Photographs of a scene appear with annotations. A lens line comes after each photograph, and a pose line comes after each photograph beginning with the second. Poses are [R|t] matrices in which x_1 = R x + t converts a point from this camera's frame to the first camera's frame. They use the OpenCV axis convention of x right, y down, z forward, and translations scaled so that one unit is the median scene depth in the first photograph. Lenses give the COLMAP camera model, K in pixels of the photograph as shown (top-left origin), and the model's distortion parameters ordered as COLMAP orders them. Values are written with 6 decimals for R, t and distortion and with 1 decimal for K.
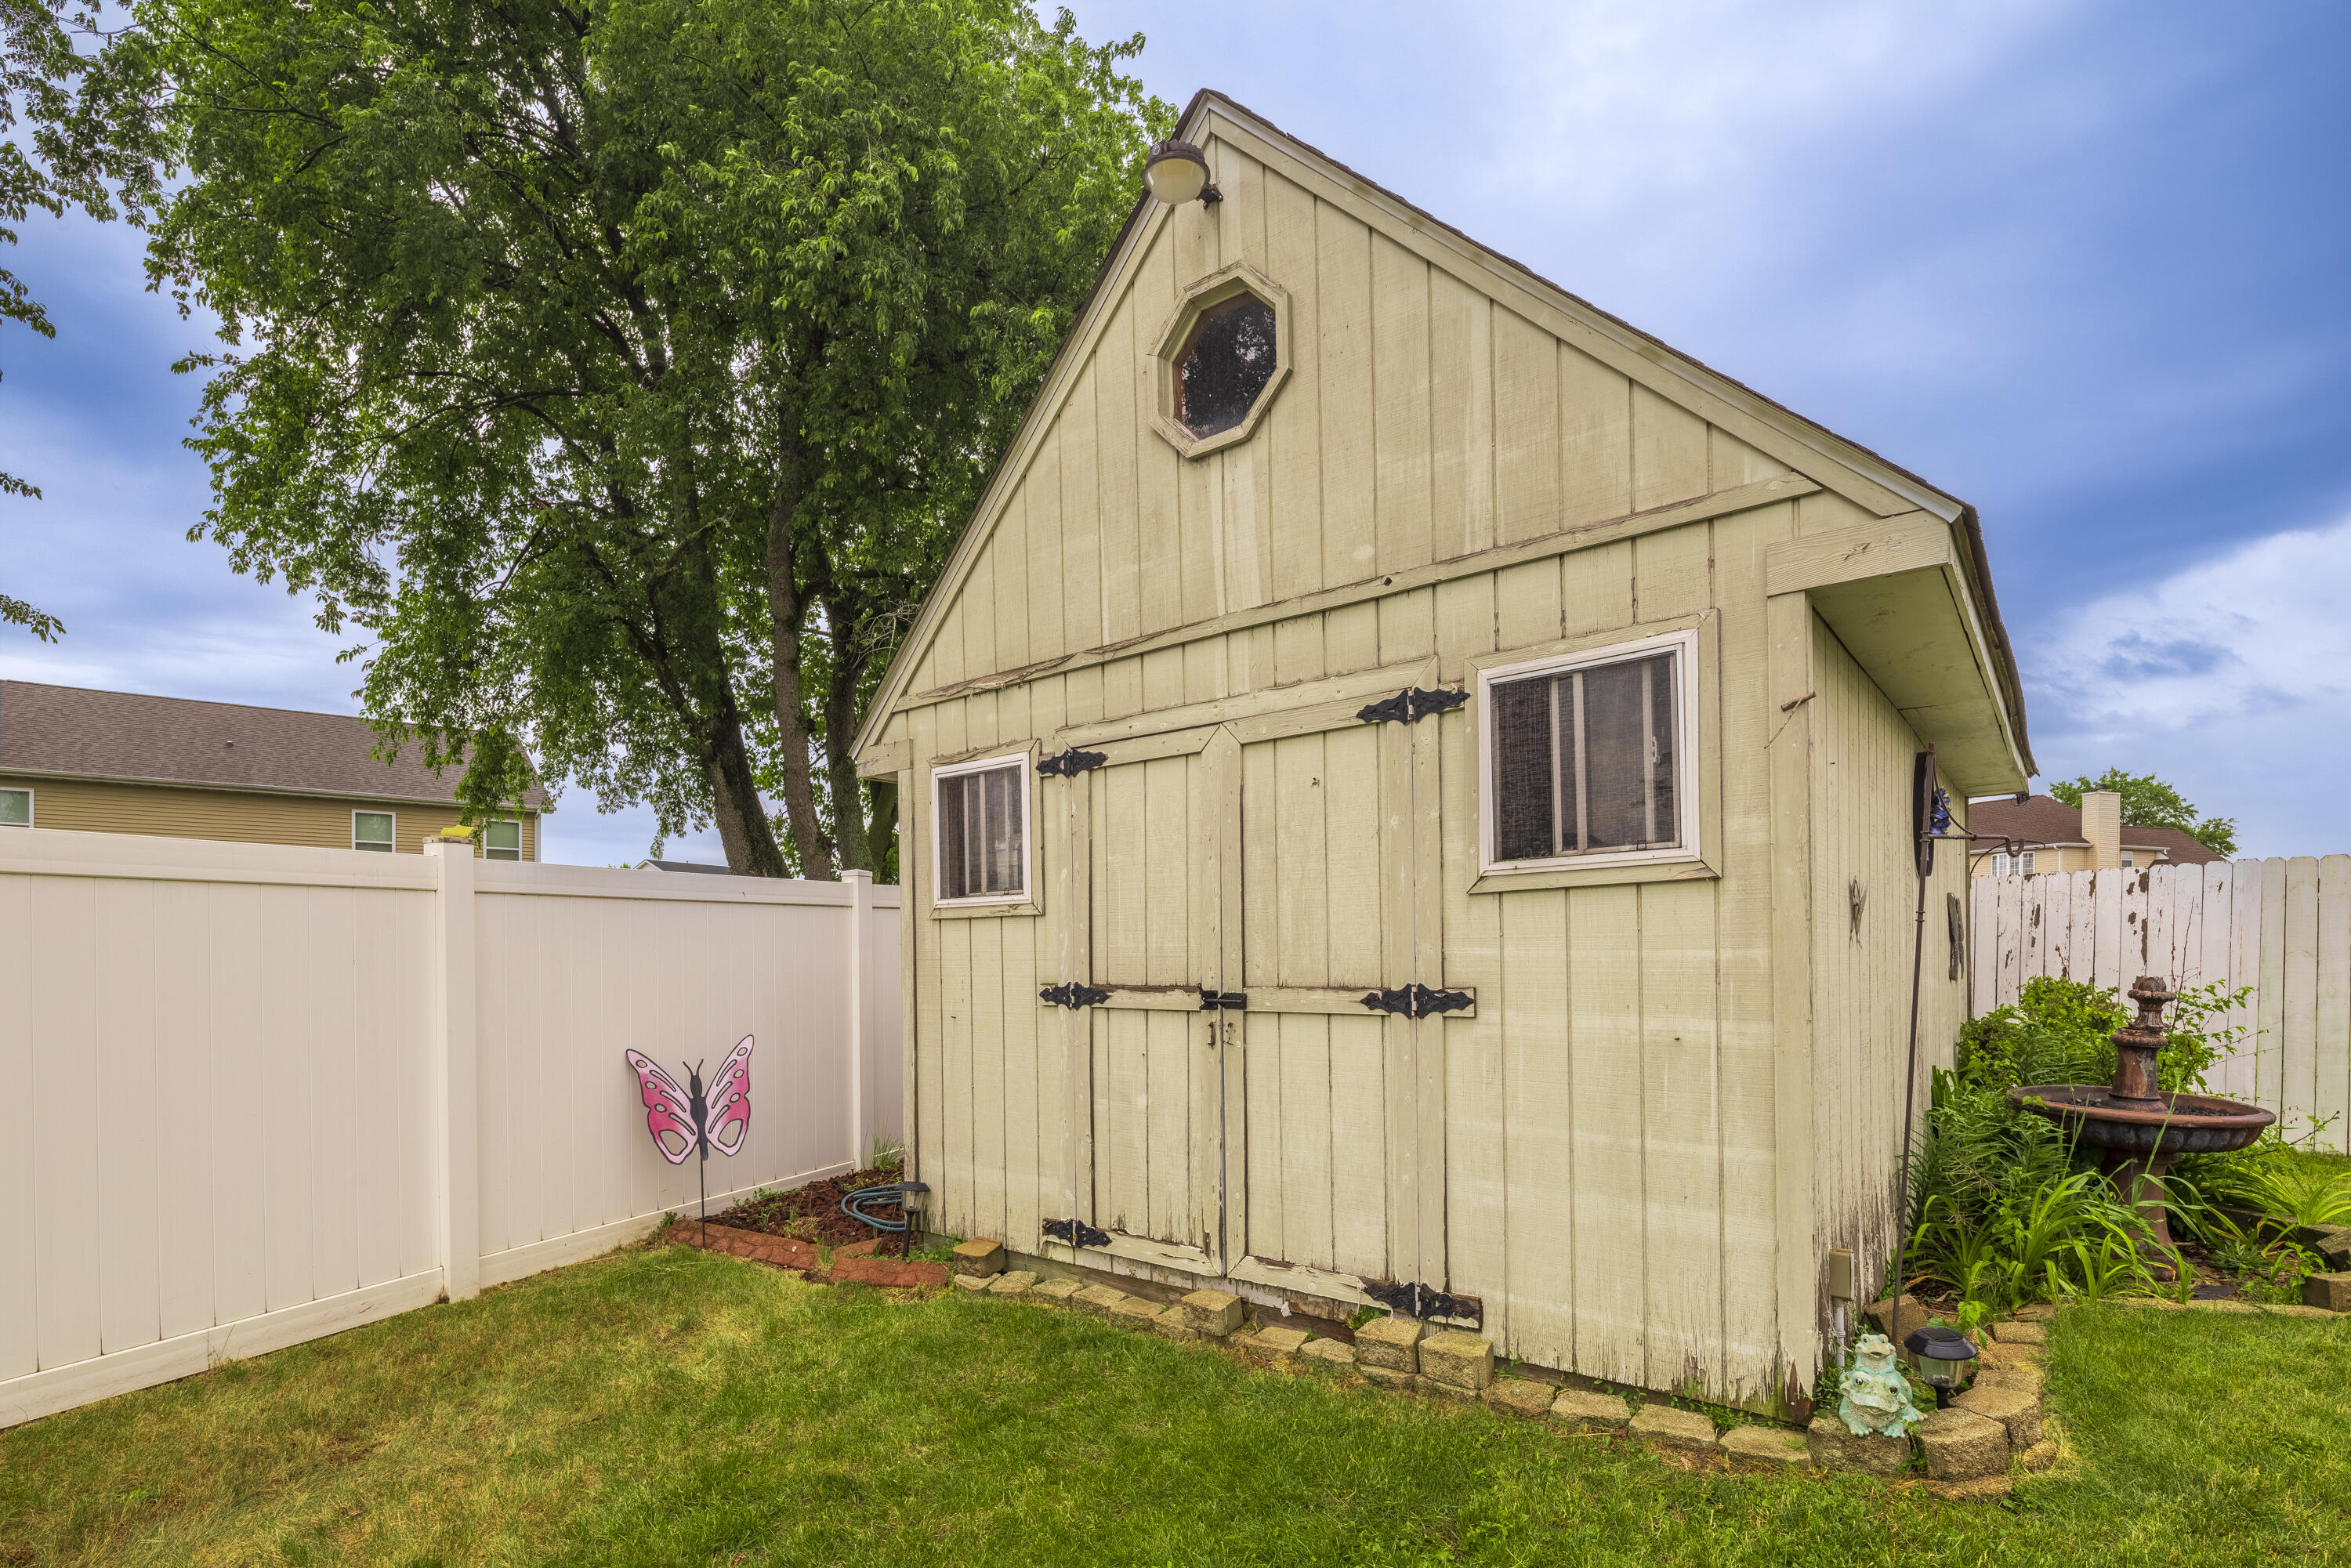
lens RADIAL K [[1142.4, 0, 1210.7], [0, 1142.4, 962.6], [0, 0, 1]] dist [0.014658, -0.003567]
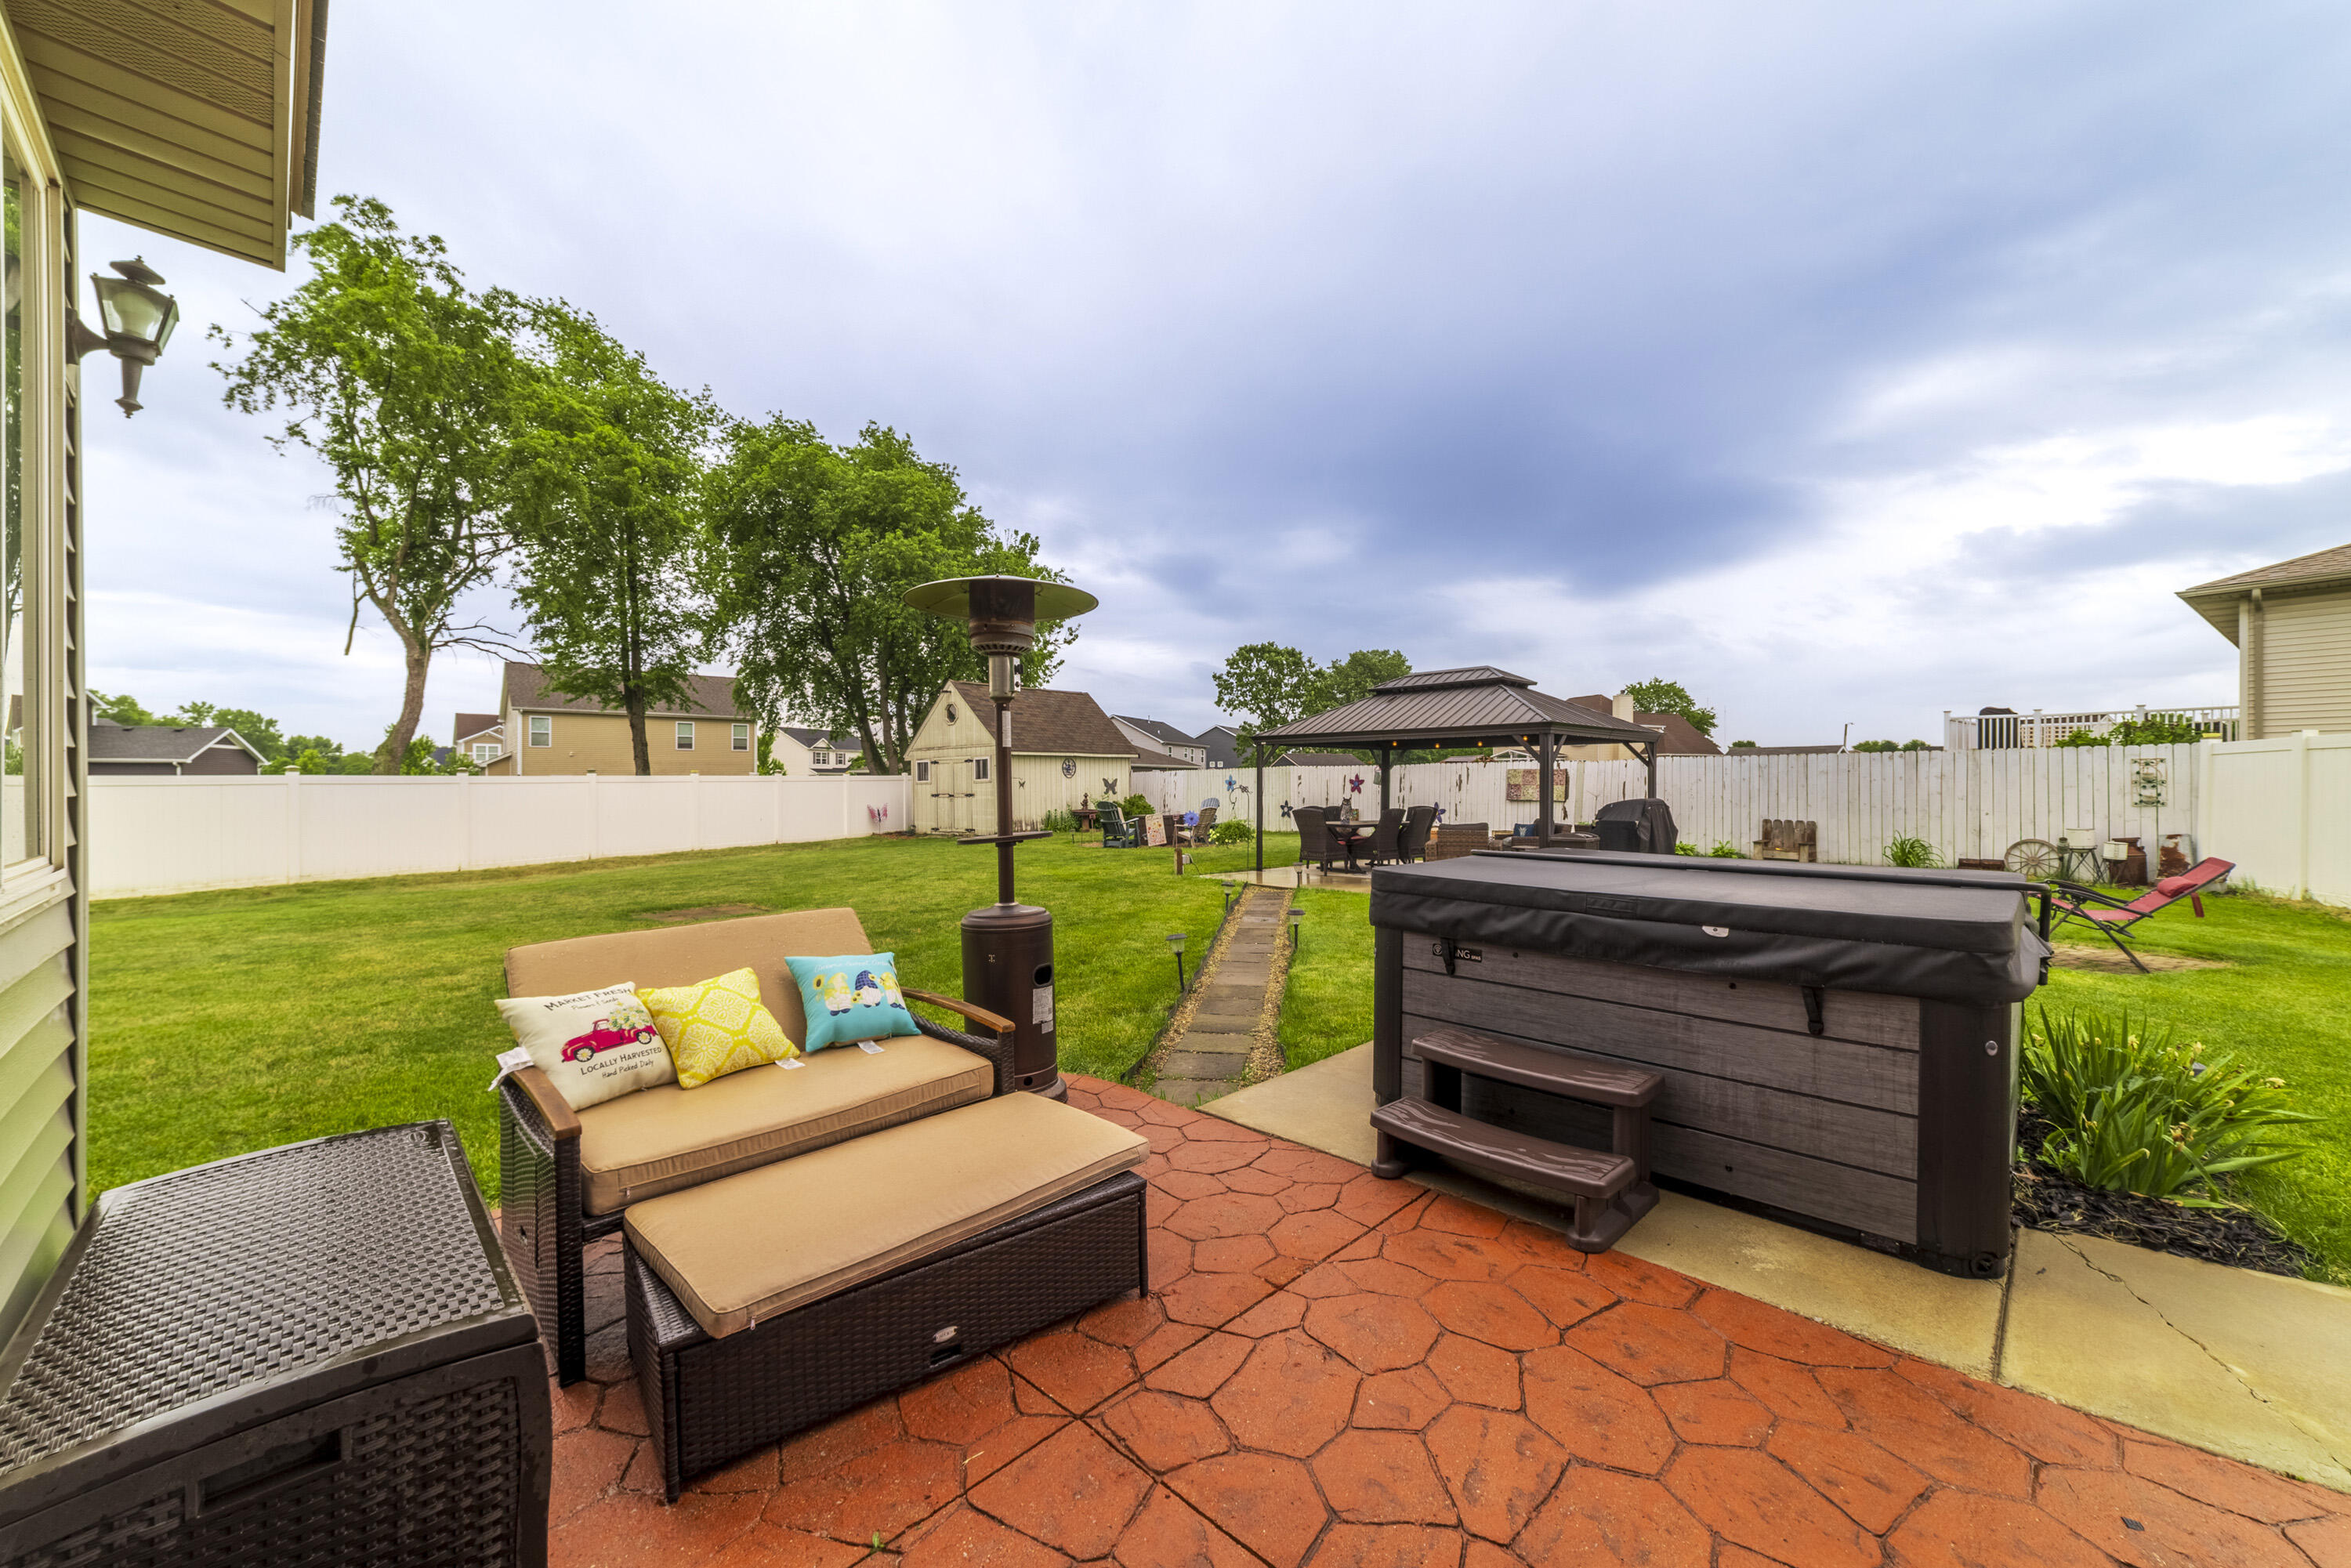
lens RADIAL K [[898.1, 0, 1173.0], [0, 898.1, 782.8], [0, 0, 1]] dist [-0.019217, 0.005678]
pose [[0.999896, 0.002817, -0.014149, 1.501493], [-0.002945, 0.999955, -0.008989, -0.001233], [0.014123, 0.009030, 0.999859, -4.740724]]
